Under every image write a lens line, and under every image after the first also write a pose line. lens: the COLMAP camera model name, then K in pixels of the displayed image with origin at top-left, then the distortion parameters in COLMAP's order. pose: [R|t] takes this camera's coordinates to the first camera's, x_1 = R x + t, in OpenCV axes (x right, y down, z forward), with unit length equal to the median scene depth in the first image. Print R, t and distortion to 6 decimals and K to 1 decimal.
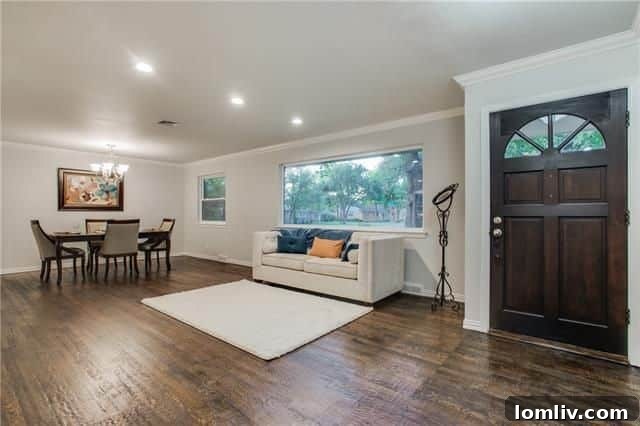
lens RADIAL K [[311.1, 0, 320.0], [0, 311.1, 213.0], [0, 0, 1]] dist [-0.025566, 0.000569]
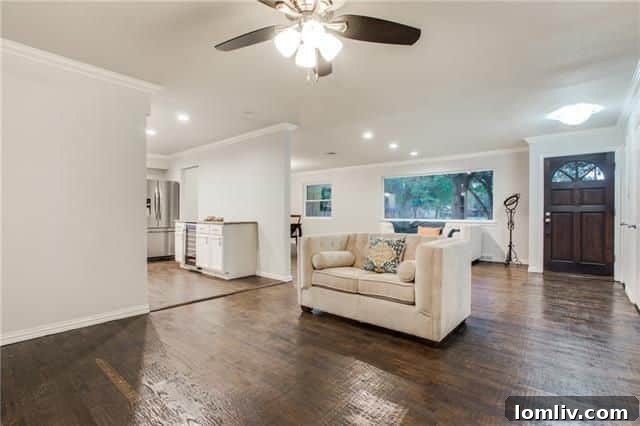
lens RADIAL K [[311.1, 0, 320.0], [0, 311.1, 213.0], [0, 0, 1]] dist [-0.025566, 0.000569]
pose [[0.999706, 0.001419, -0.024194, -0.781244], [-0.001342, 0.999994, 0.003191, 0.012213], [0.024199, -0.003157, 0.999702, -0.925364]]
